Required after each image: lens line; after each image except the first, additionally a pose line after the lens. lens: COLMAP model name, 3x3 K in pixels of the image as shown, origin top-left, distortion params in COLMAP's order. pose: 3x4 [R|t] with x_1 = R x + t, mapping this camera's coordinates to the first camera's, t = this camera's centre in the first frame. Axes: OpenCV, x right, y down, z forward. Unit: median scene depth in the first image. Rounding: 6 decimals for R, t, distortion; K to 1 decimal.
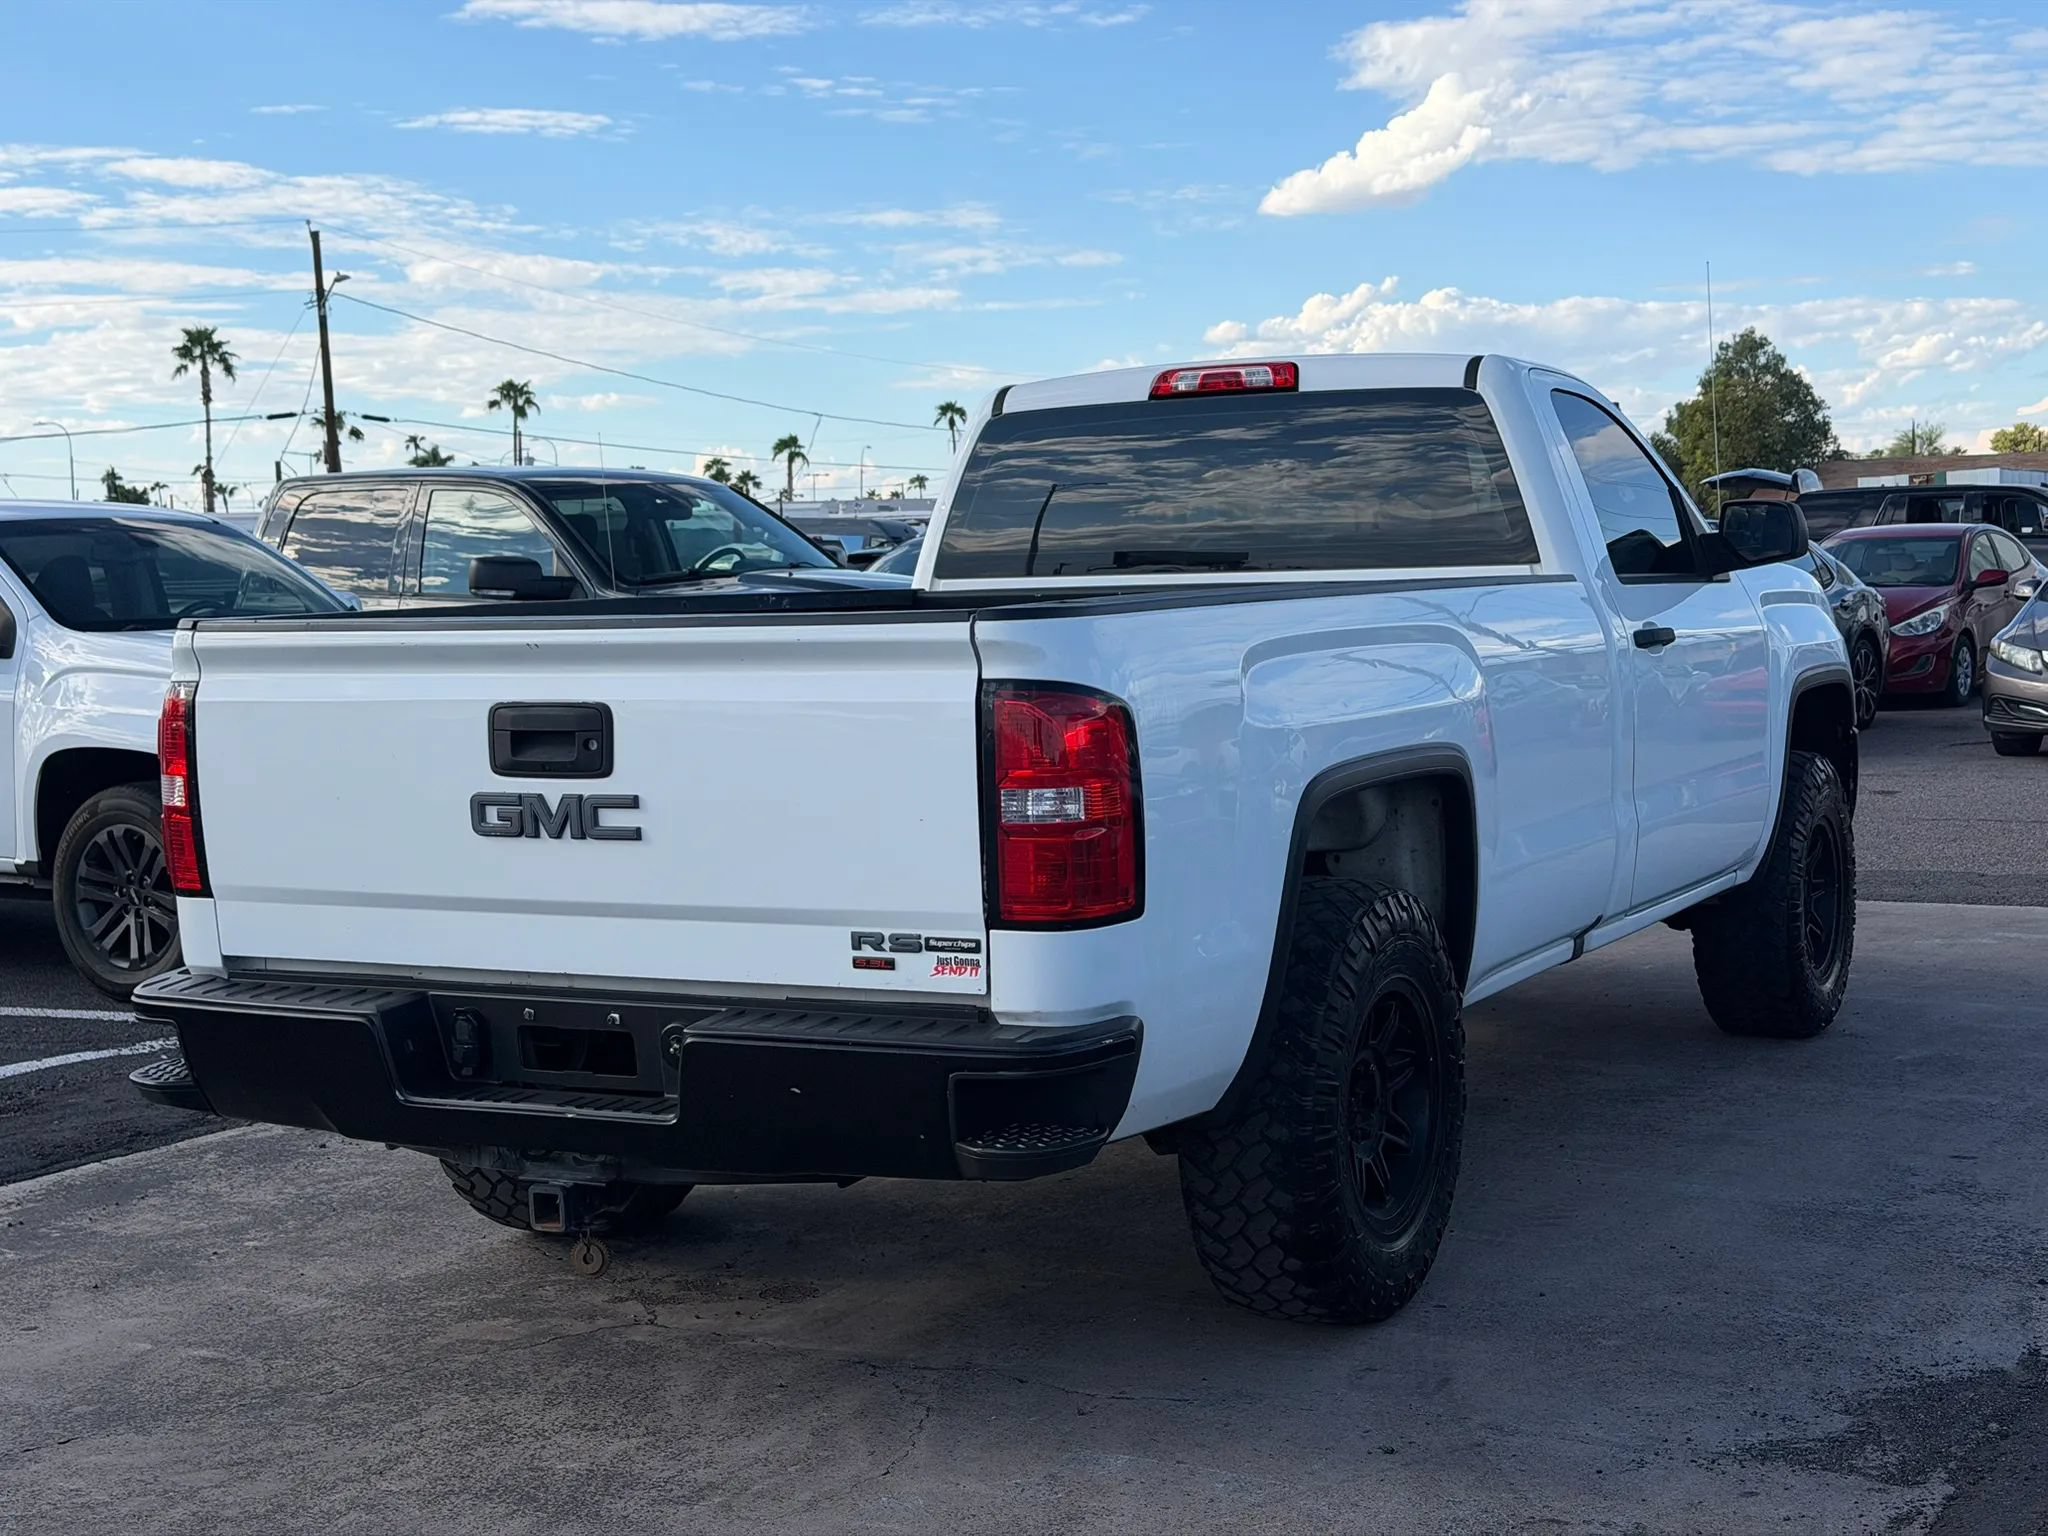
lens RADIAL K [[2846.9, 0, 1054.4], [0, 2846.9, 790.2], [0, 0, 1]] dist [0.210927, -0.392257]
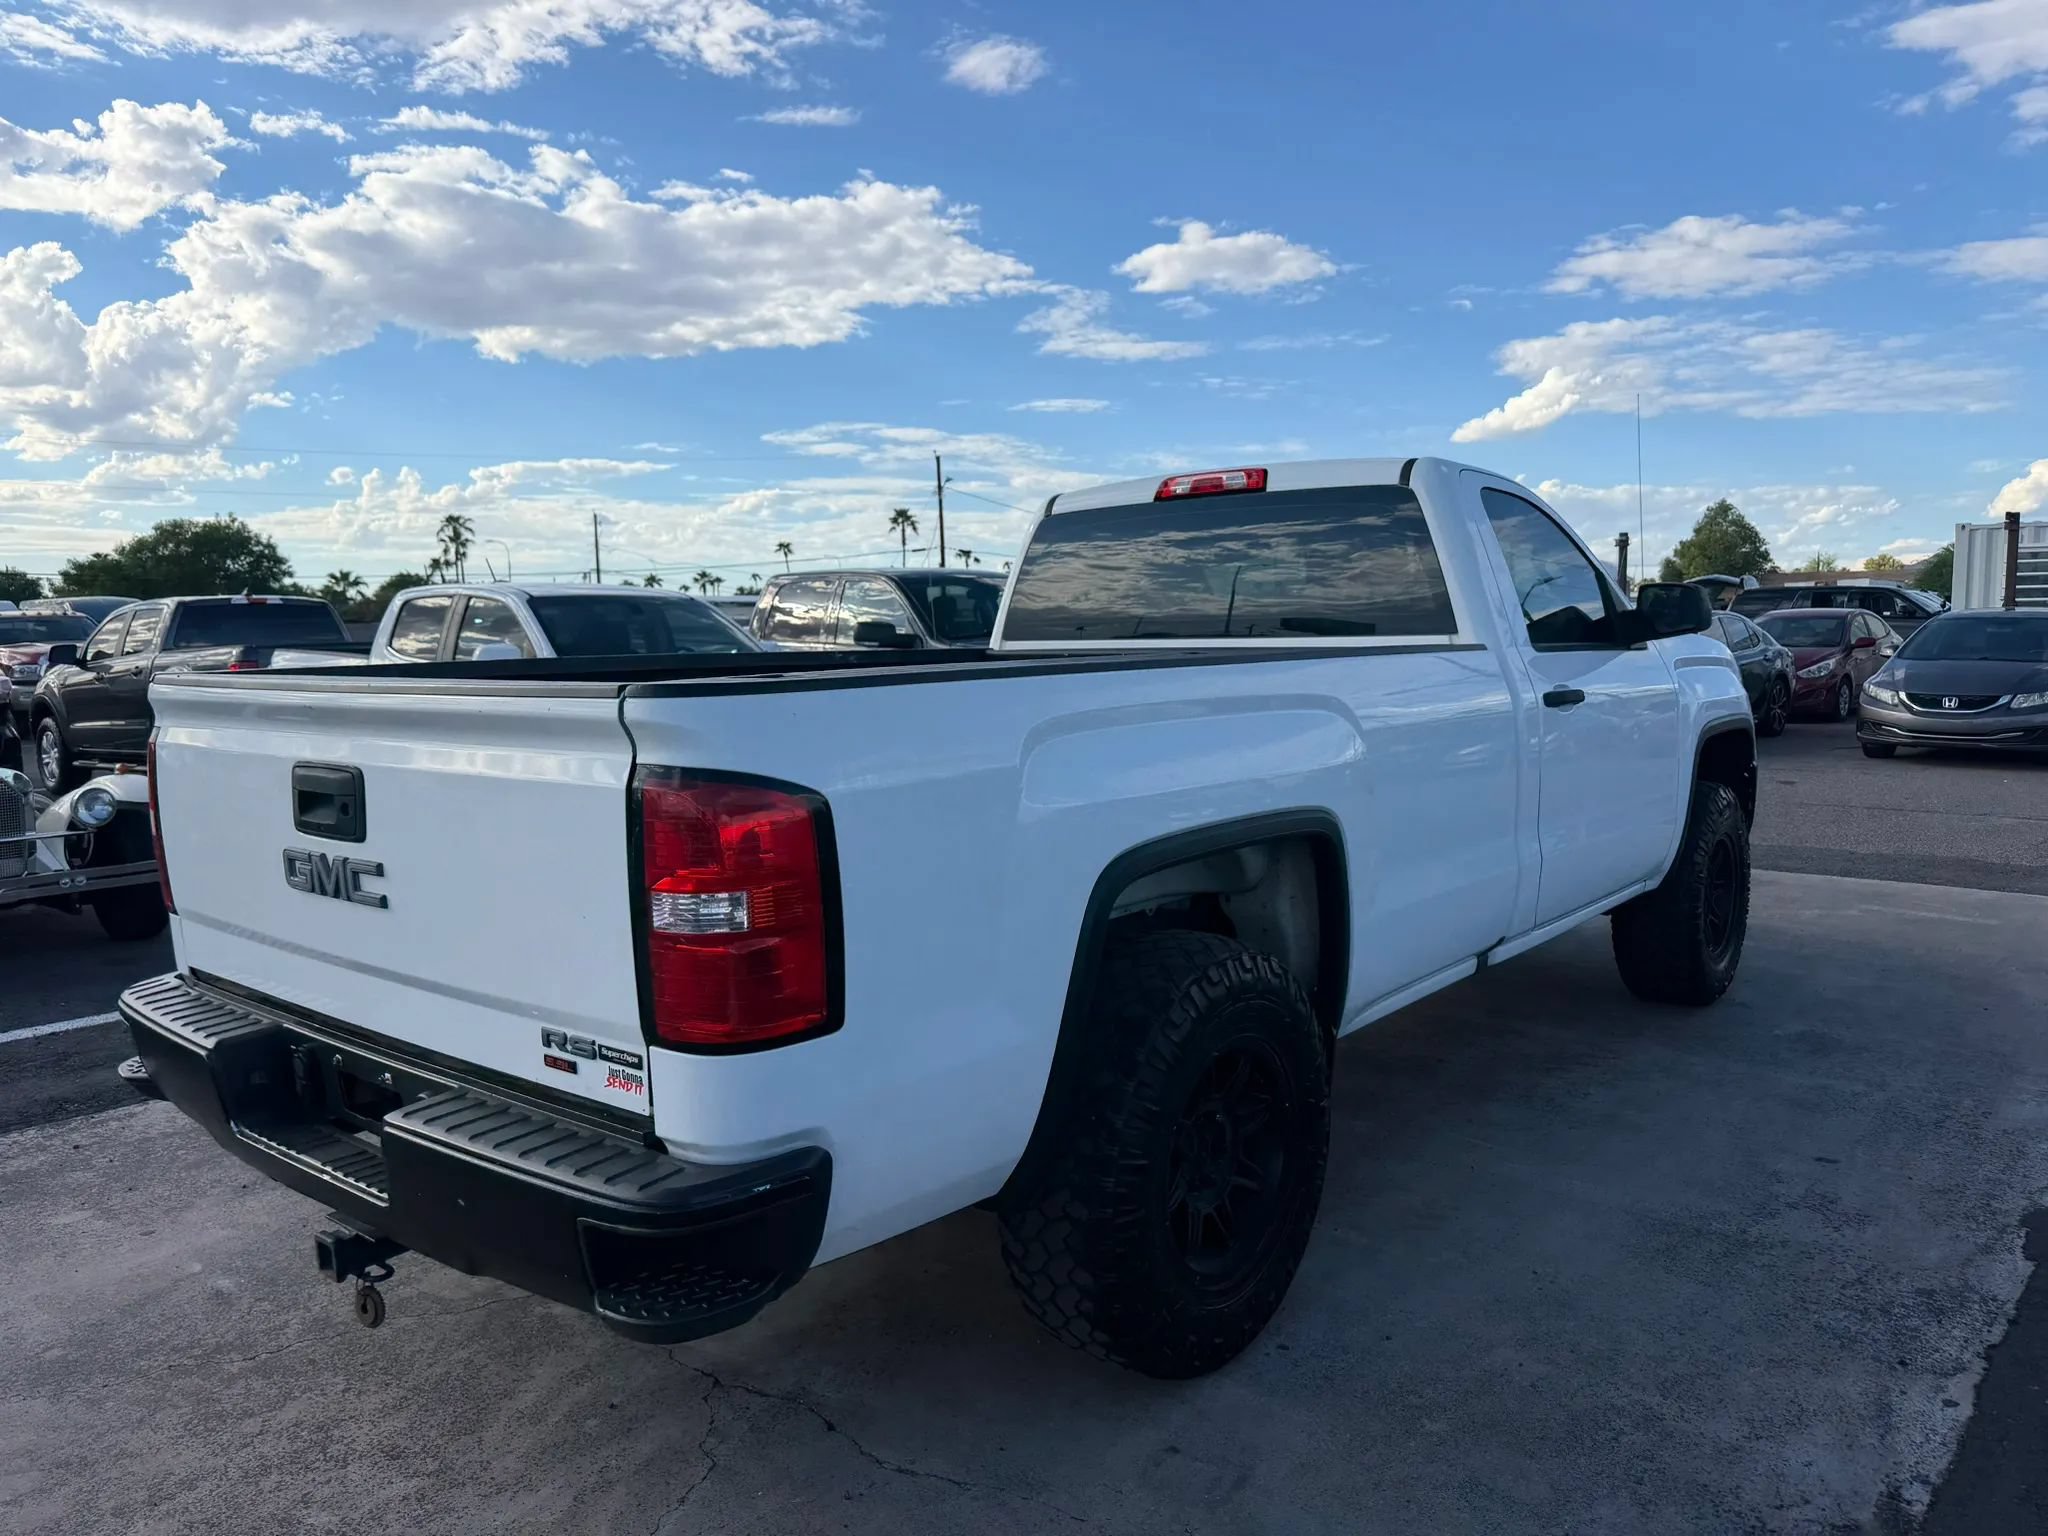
lens RADIAL K [[1443.0, 0, 1028.2], [0, 1443.0, 759.0], [0, 0, 1]] dist [0.070459, -0.109397]
pose [[0.978874, 0.028405, -0.202483, 0.117862], [-0.025670, 0.999540, 0.016121, -0.032800], [0.202848, -0.010583, 0.979153, 0.378691]]
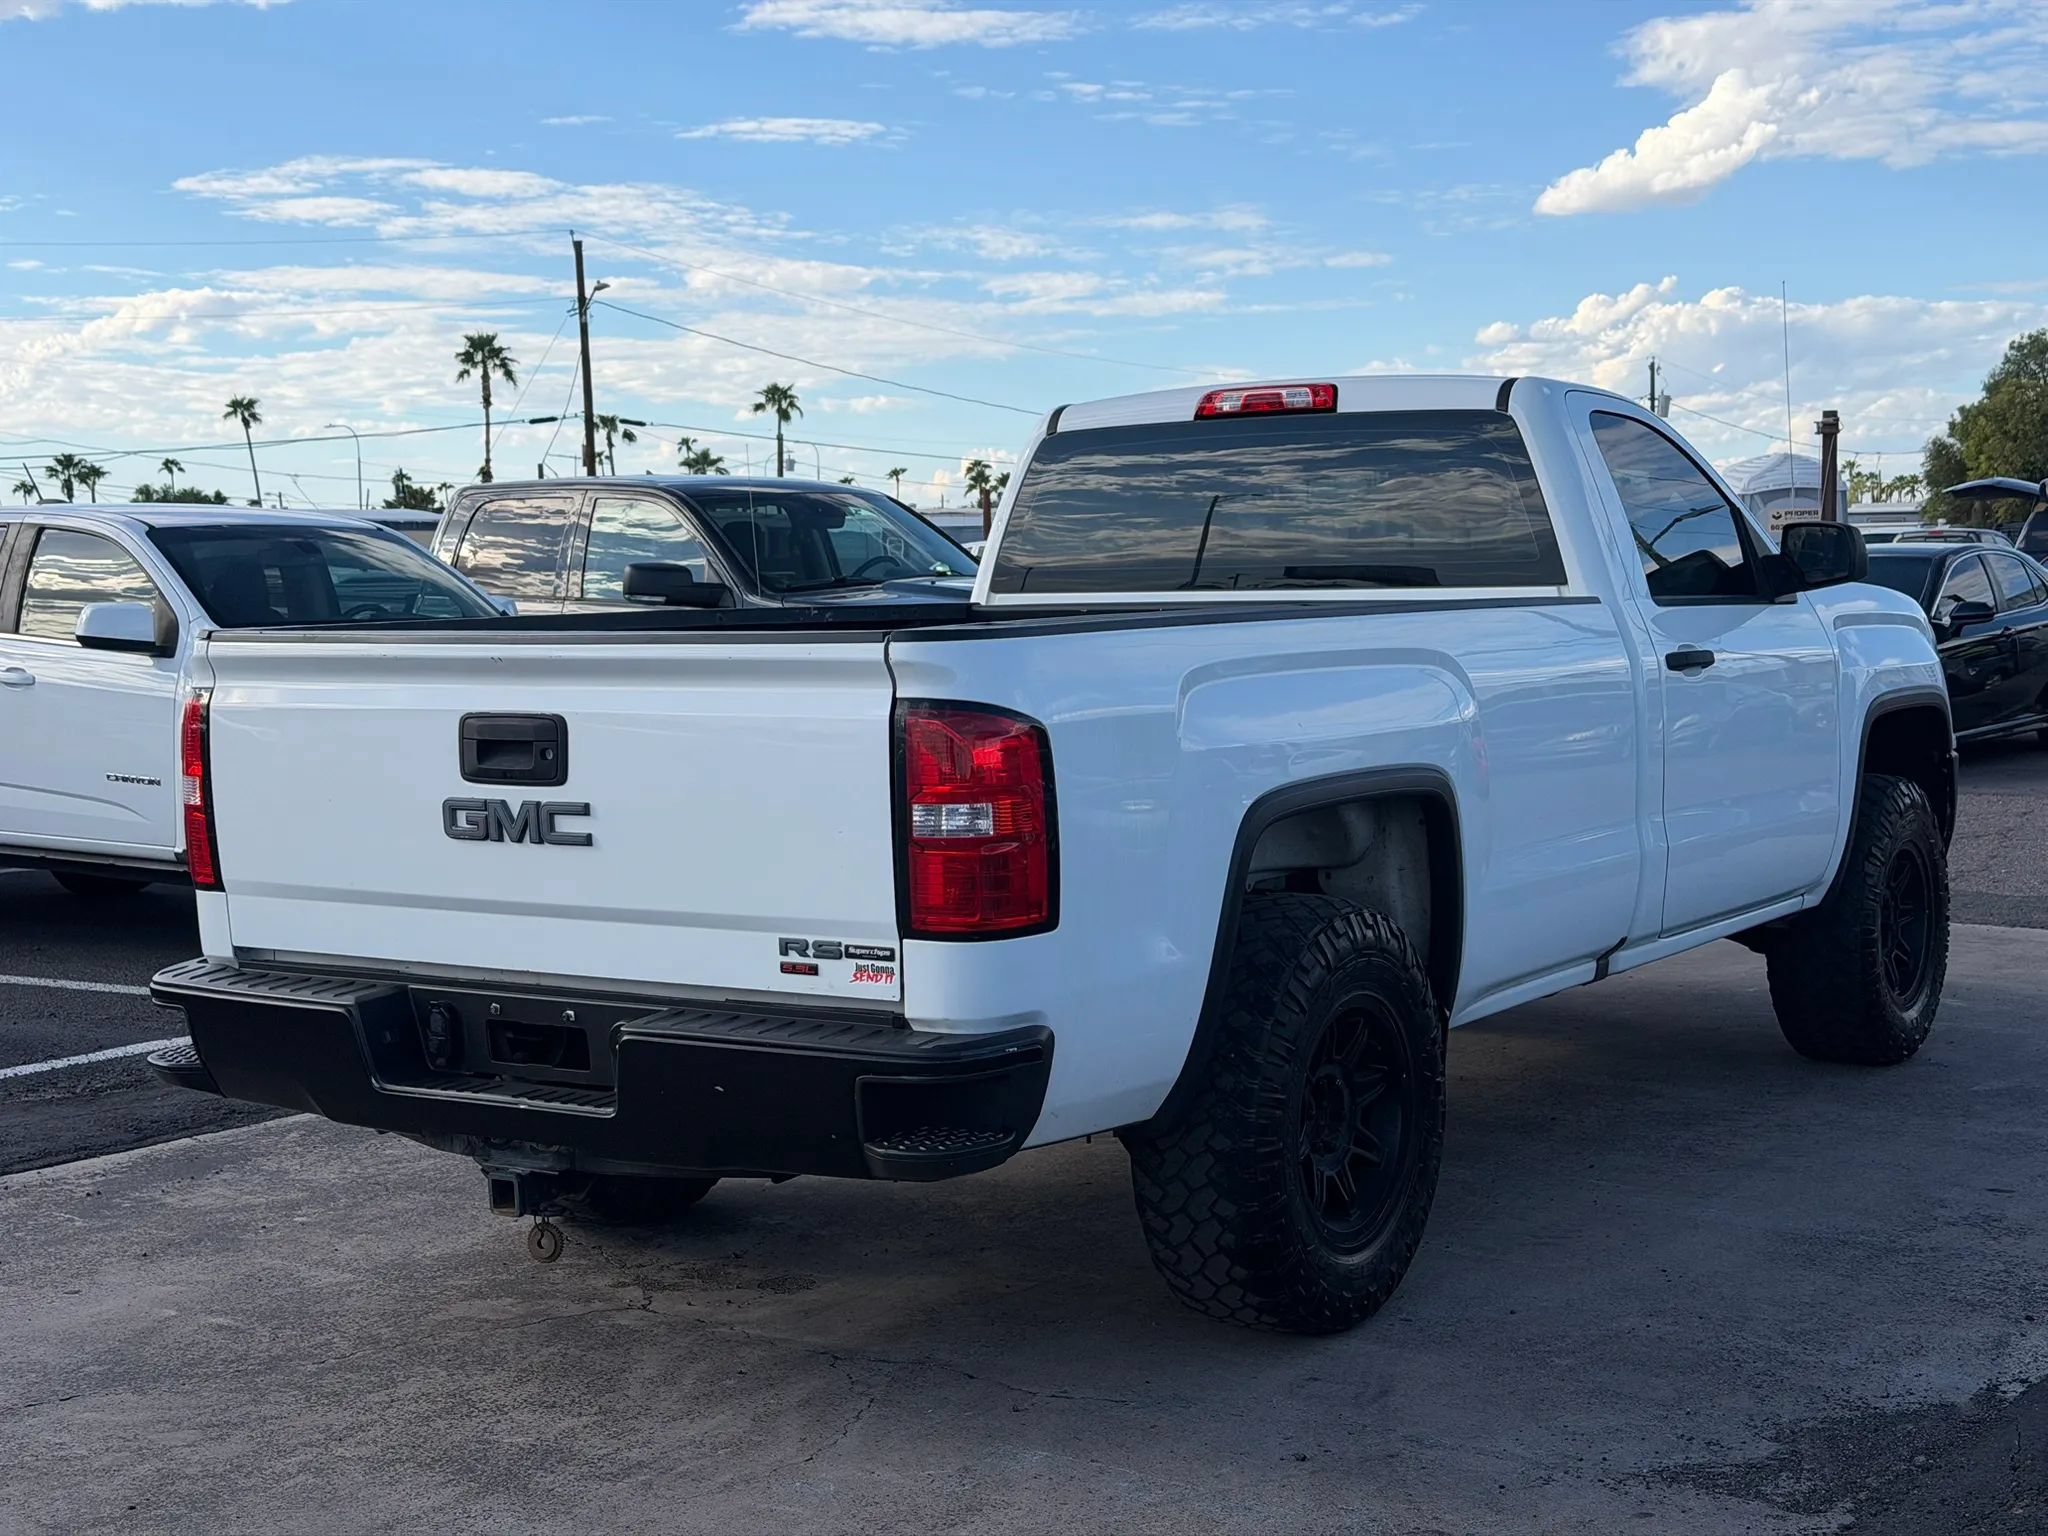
lens RADIAL K [[2849.8, 0, 1018.3], [0, 2849.8, 776.1], [0, 0, 1]] dist [0.213375, -0.464151]
pose [[0.994621, 0.016985, -0.102179, 0.080715], [-0.017574, 0.999834, -0.004867, -0.003920], [0.102080, 0.006637, 0.994754, -0.019471]]
